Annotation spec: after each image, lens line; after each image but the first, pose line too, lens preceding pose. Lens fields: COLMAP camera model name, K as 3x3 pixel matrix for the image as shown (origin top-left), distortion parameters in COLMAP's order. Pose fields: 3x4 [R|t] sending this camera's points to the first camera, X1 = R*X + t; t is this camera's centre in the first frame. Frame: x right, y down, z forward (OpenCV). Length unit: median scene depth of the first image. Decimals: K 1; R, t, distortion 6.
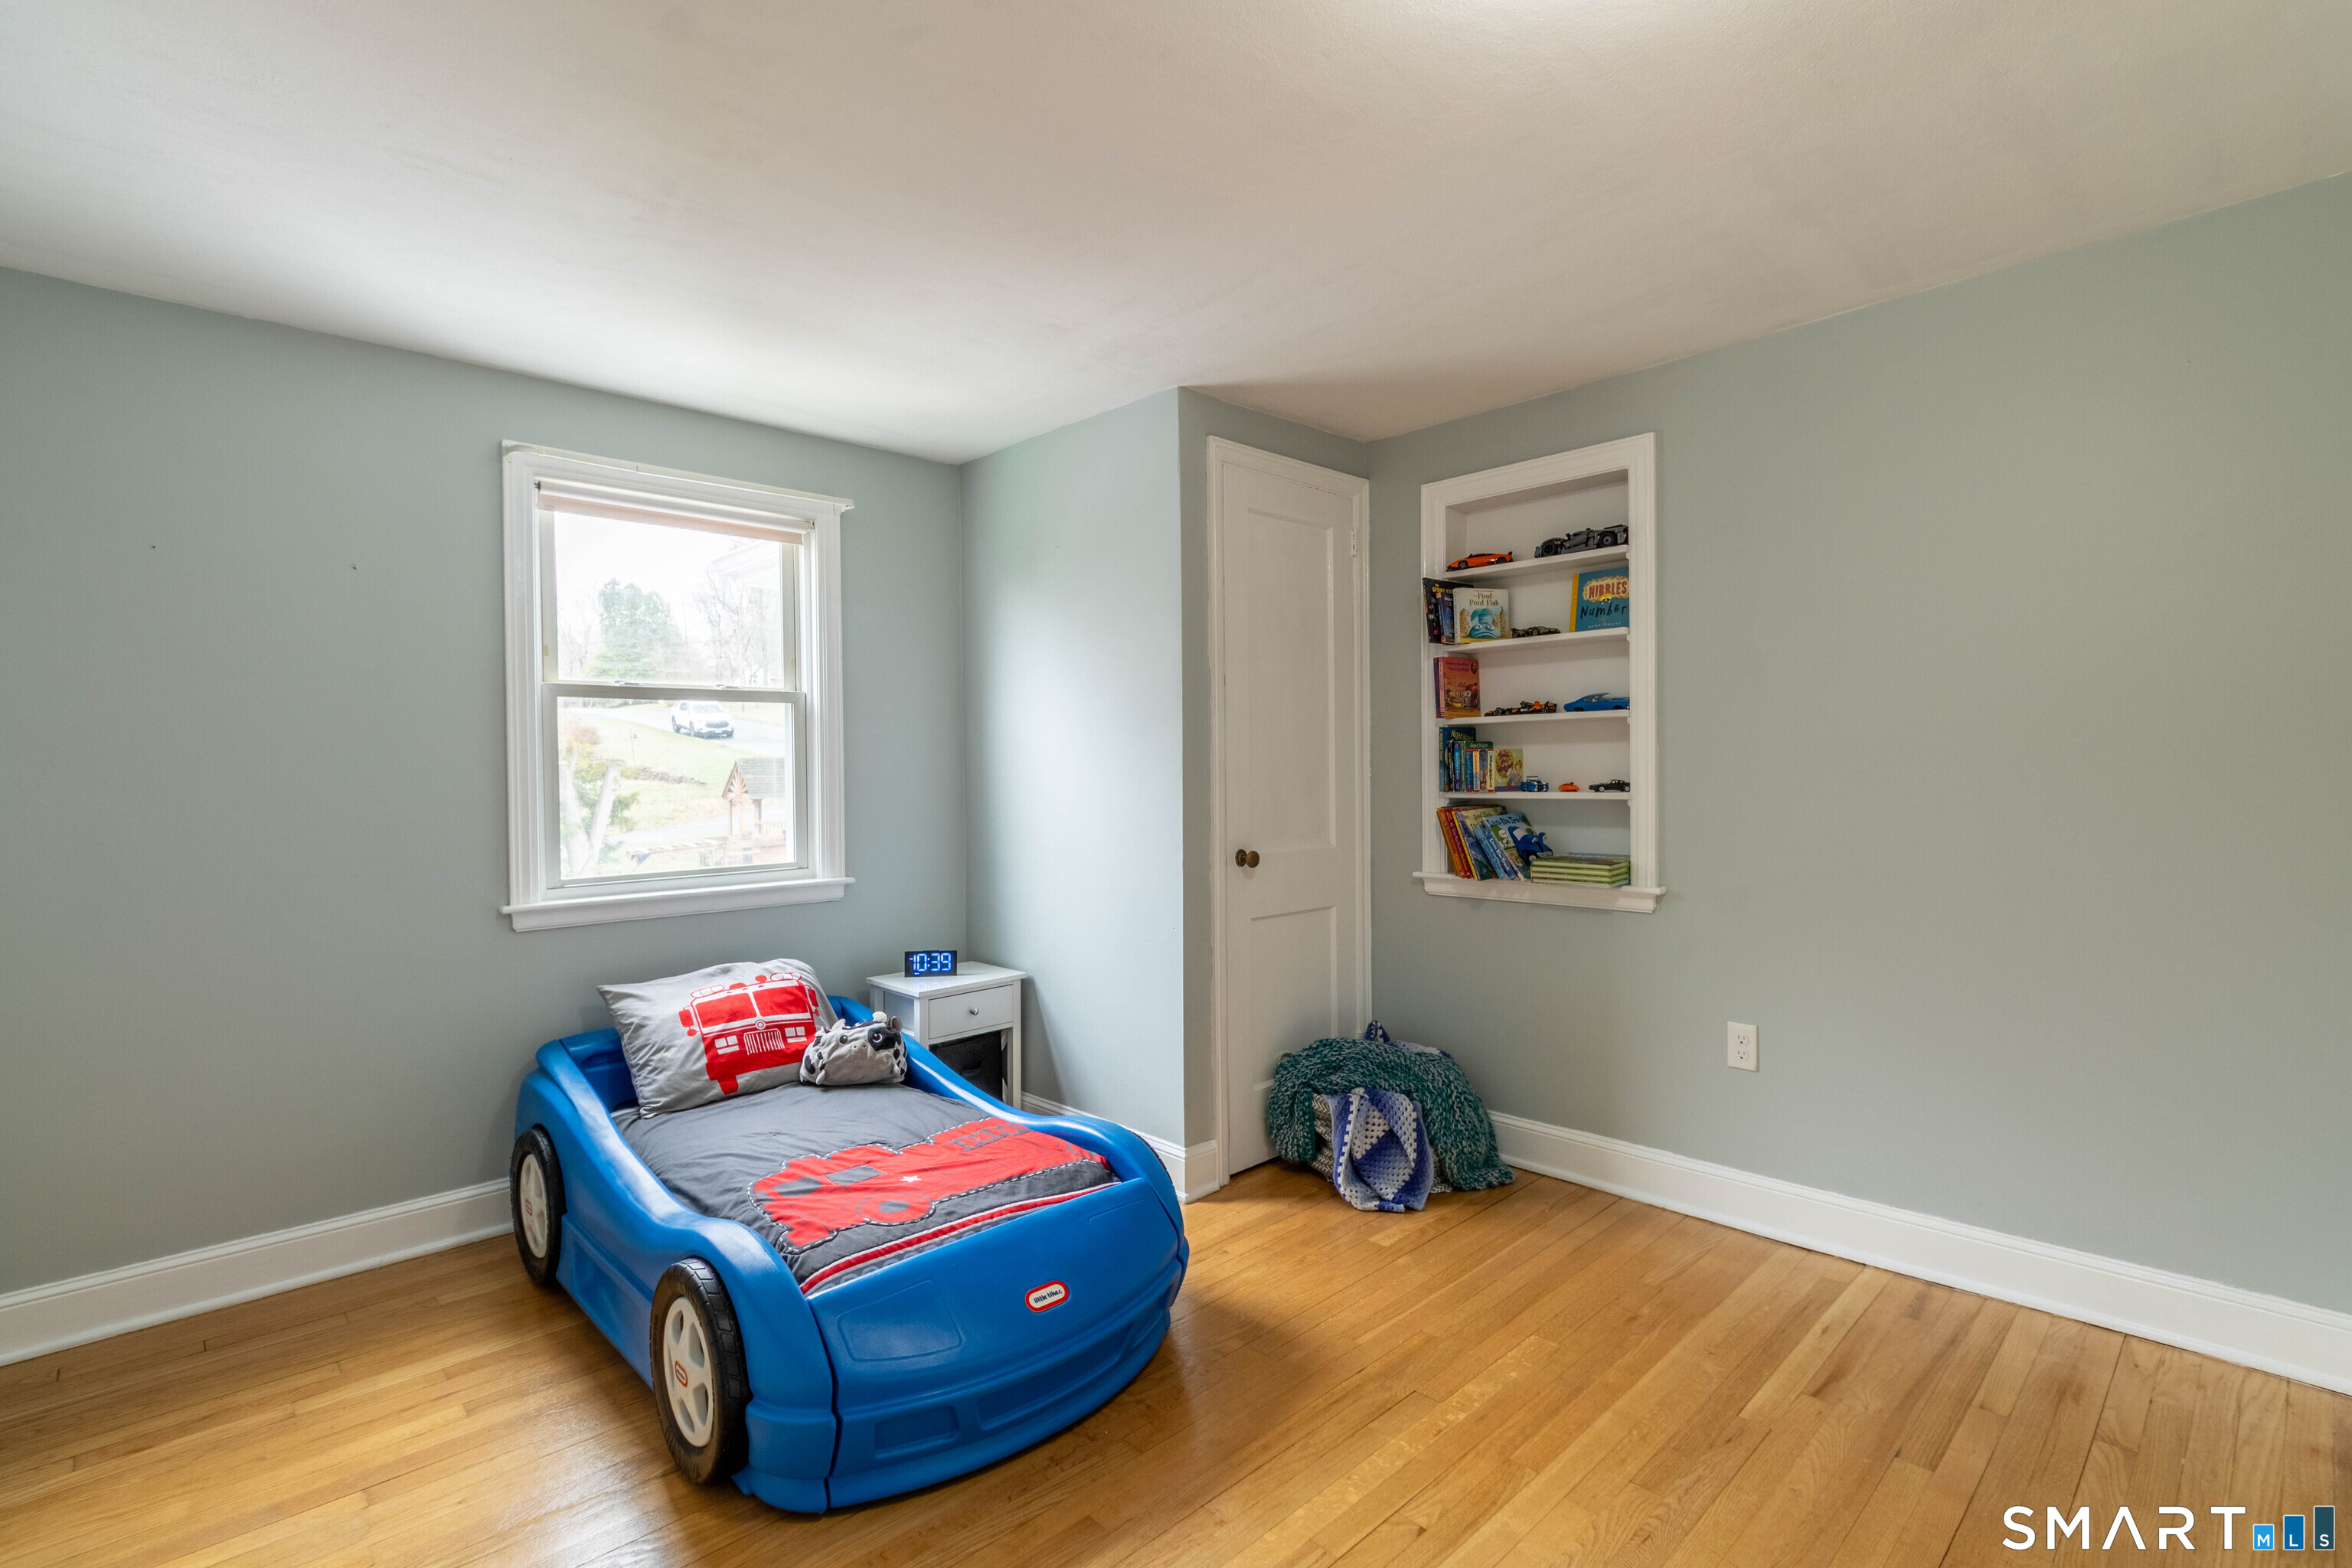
lens RADIAL K [[1098.1, 0, 1184.5], [0, 1098.1, 778.9], [0, 0, 1]] dist [0.005467, -0.001048]
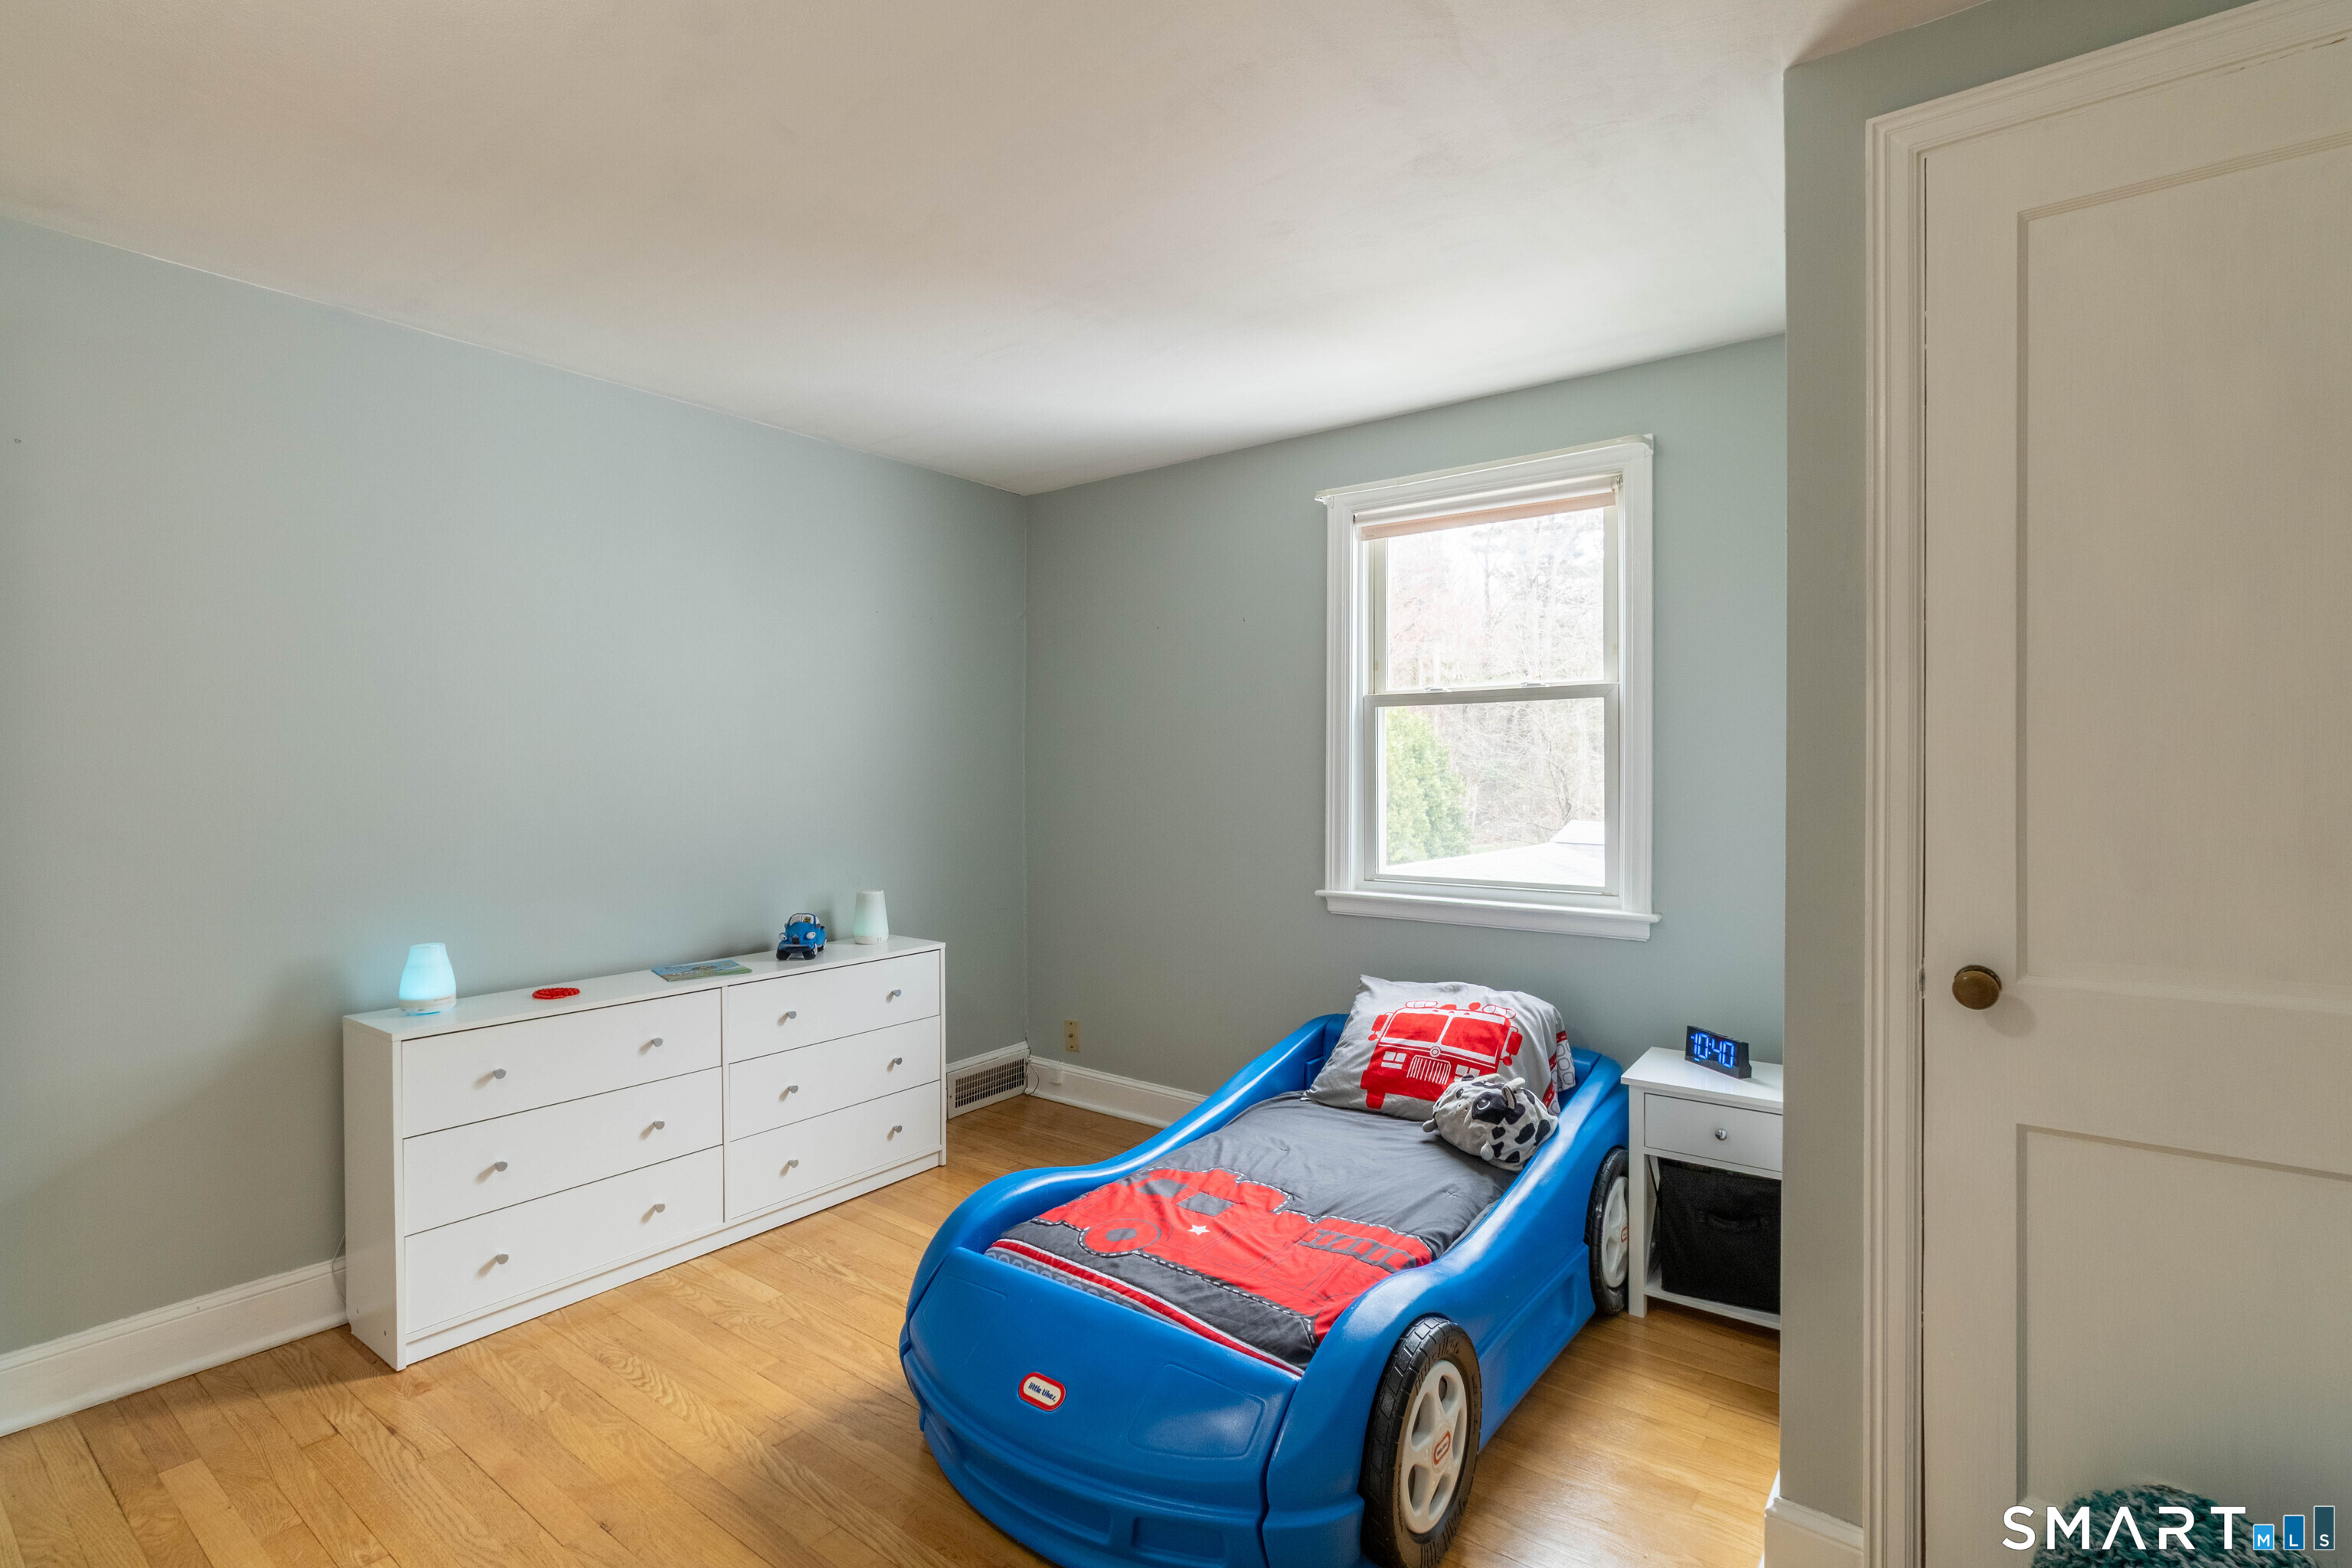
lens RADIAL K [[1098.1, 0, 1184.0], [0, 1098.1, 783.1], [0, 0, 1]] dist [0.005467, -0.001048]
pose [[0.157725, 0.021865, -0.987241, 0.499305], [-0.013928, 0.999705, 0.019916, -0.018372], [0.987385, 0.010610, 0.157983, 0.656191]]
